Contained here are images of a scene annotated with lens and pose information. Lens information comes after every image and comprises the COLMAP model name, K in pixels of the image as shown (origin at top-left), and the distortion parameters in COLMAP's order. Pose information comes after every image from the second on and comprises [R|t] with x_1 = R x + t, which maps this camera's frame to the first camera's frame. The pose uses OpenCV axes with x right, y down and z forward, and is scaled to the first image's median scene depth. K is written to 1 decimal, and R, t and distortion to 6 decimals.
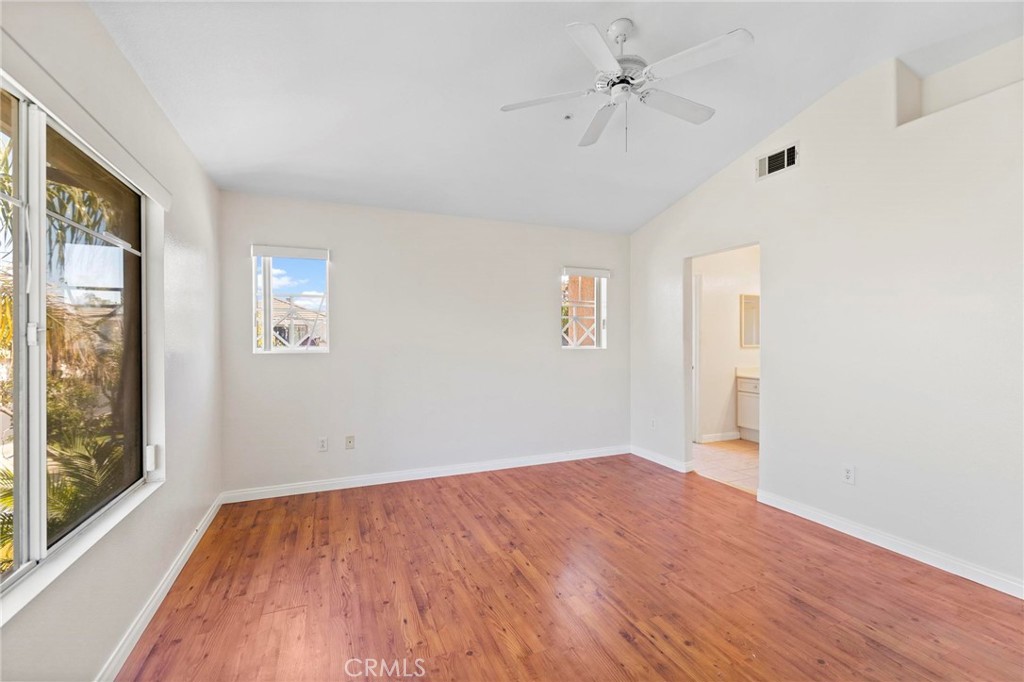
lens RADIAL K [[440.0, 0, 511.7], [0, 440.0, 344.2], [0, 0, 1]] dist [0.000004, 0.000082]
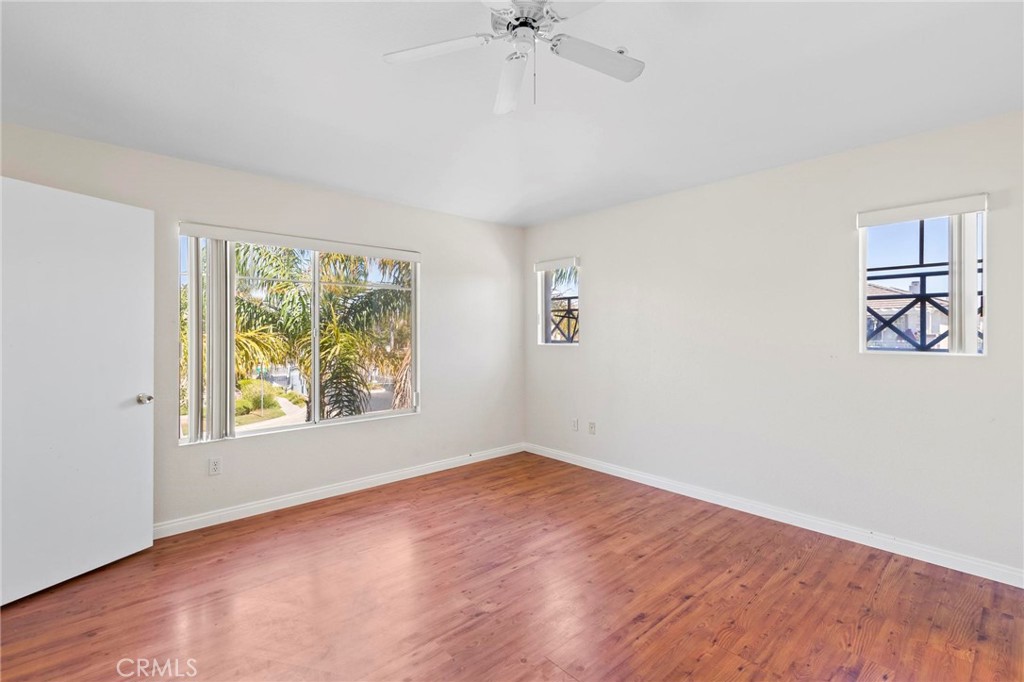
lens RADIAL K [[446.0, 0, 509.9], [0, 446.0, 332.9], [0, 0, 1]] dist [0.002052, 0.000322]
pose [[0.352999, 0.006510, -0.935601, 0.705069], [-0.011704, 0.999928, 0.002542, -0.023890], [0.935550, 0.010053, 0.353050, 0.455055]]
